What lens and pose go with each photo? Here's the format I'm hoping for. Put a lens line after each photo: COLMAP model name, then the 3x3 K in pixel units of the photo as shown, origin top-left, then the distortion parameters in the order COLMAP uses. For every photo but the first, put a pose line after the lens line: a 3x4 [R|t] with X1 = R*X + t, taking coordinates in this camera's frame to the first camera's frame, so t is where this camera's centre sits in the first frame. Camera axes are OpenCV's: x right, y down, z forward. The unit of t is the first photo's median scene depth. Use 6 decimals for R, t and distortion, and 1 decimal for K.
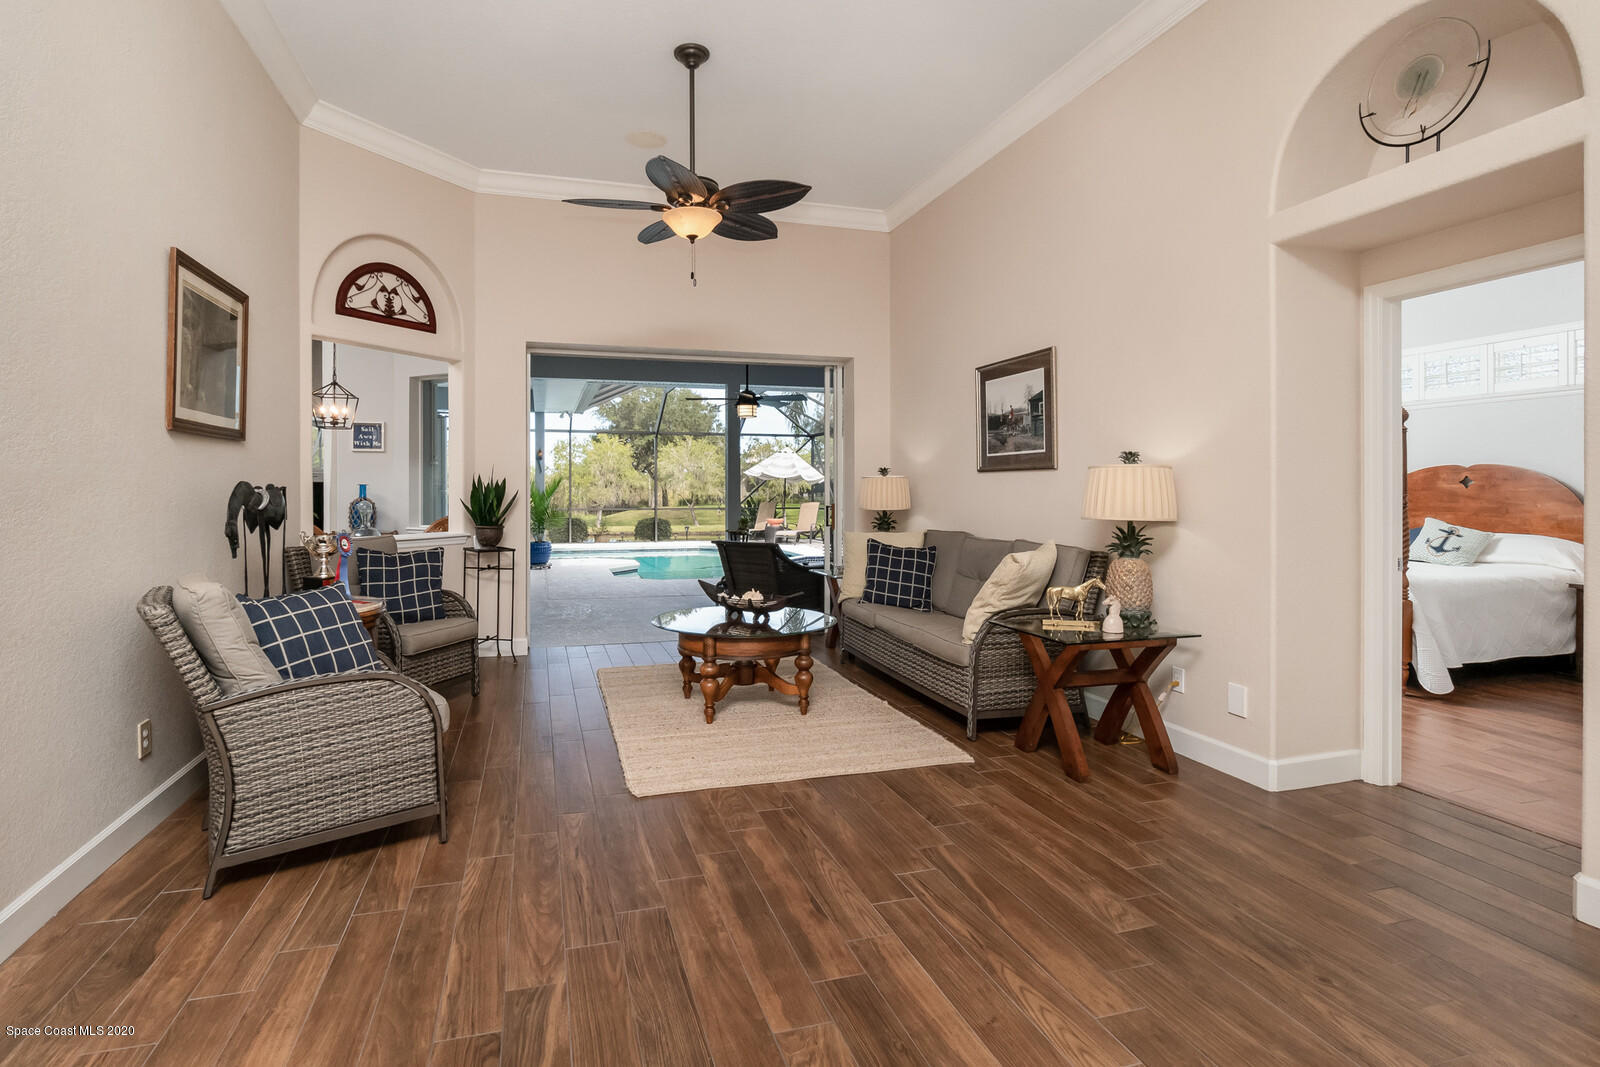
lens RADIAL K [[751.1, 0, 761.5], [0, 751.1, 489.7], [0, 0, 1]] dist [0.004990, 0.000394]
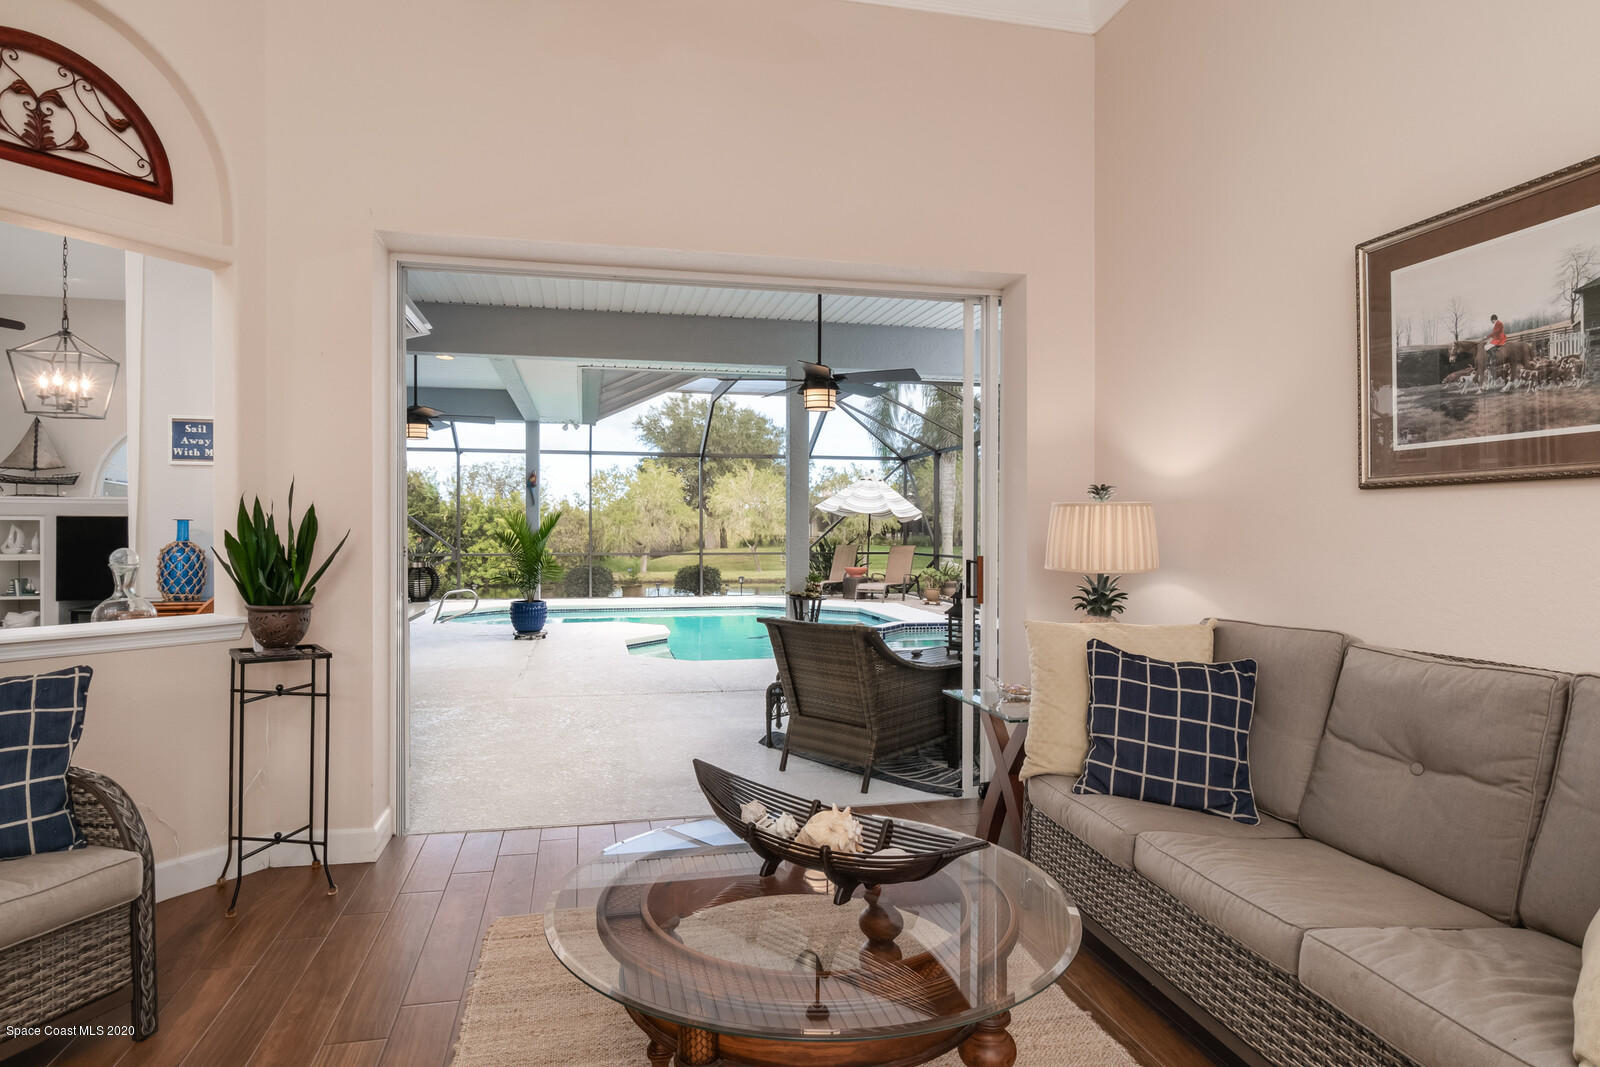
lens RADIAL K [[864.0, 0, 792.1], [0, 864.0, 534.5], [0, 0, 1]] dist [0.035454, 0.000585]
pose [[0.998704, 0.001838, -0.050866, -0.005532], [-0.001493, 0.999976, 0.006822, -0.000563], [0.050878, -0.006737, 0.998682, 0.314643]]
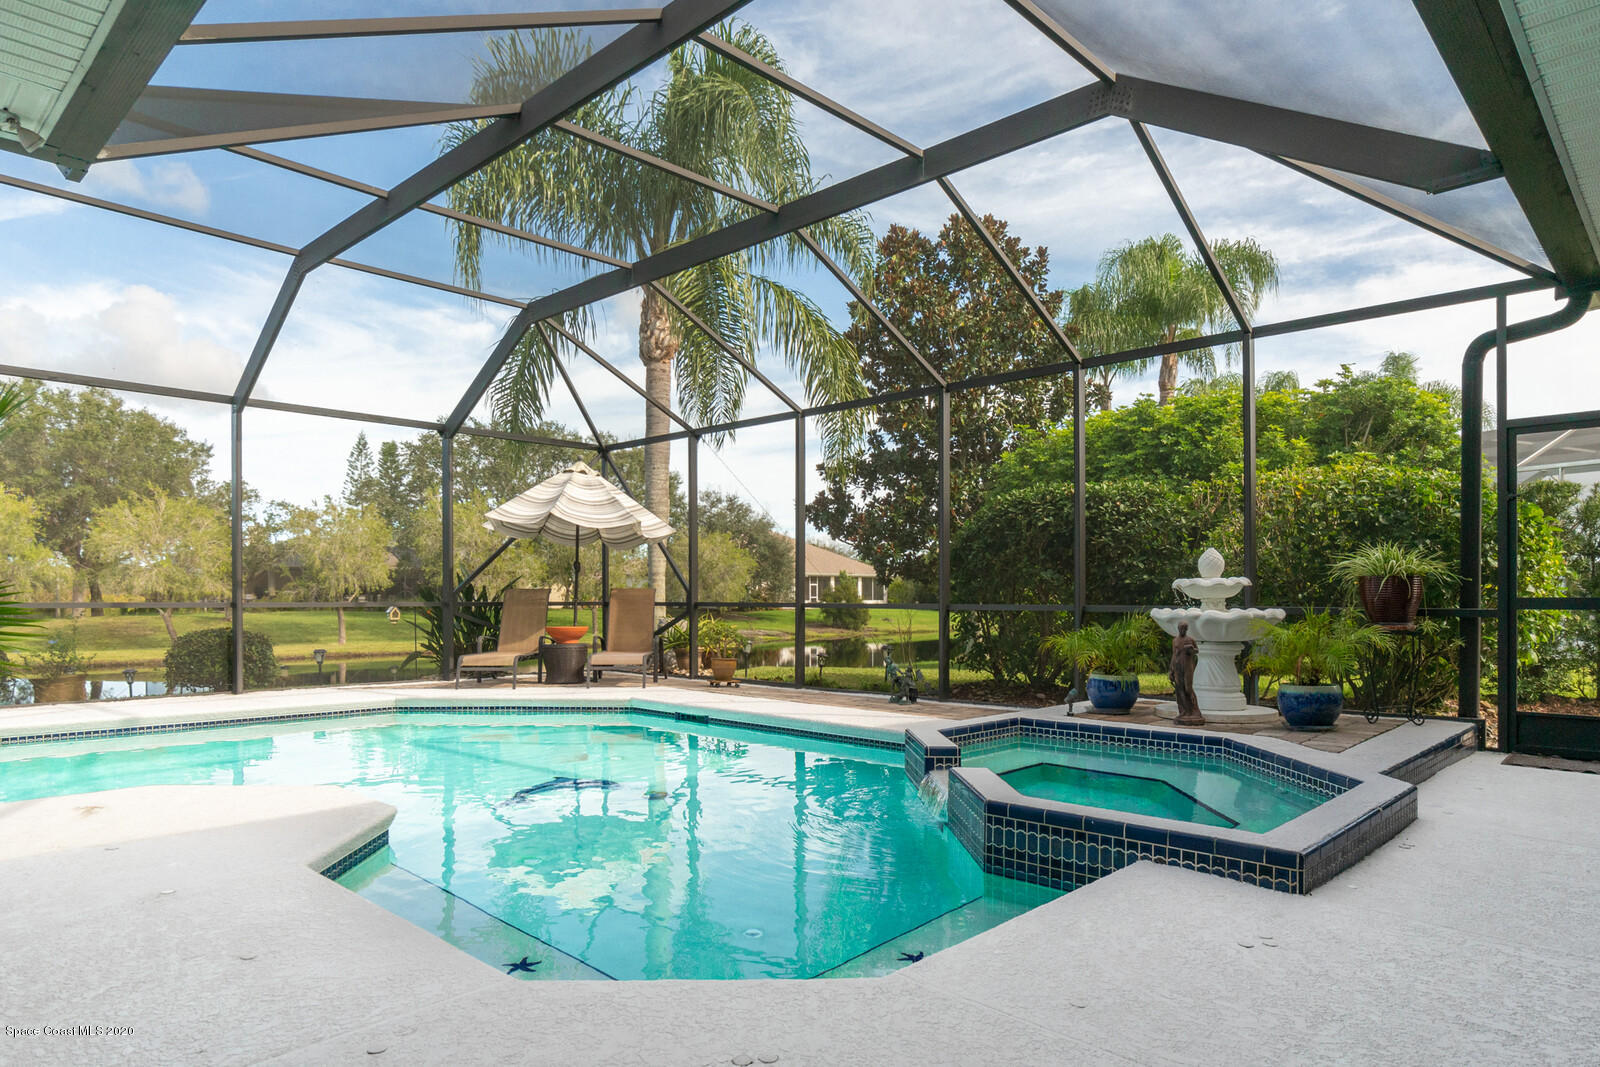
lens RADIAL K [[967.9, 0, 772.6], [0, 967.9, 607.7], [0, 0, 1]] dist [-0.021162, 0.008590]
pose [[0.873956, -0.003917, 0.485989, -0.377893], [-0.002580, 0.999916, 0.012698, 0.054774], [-0.485998, -0.012351, 0.873872, 1.207403]]
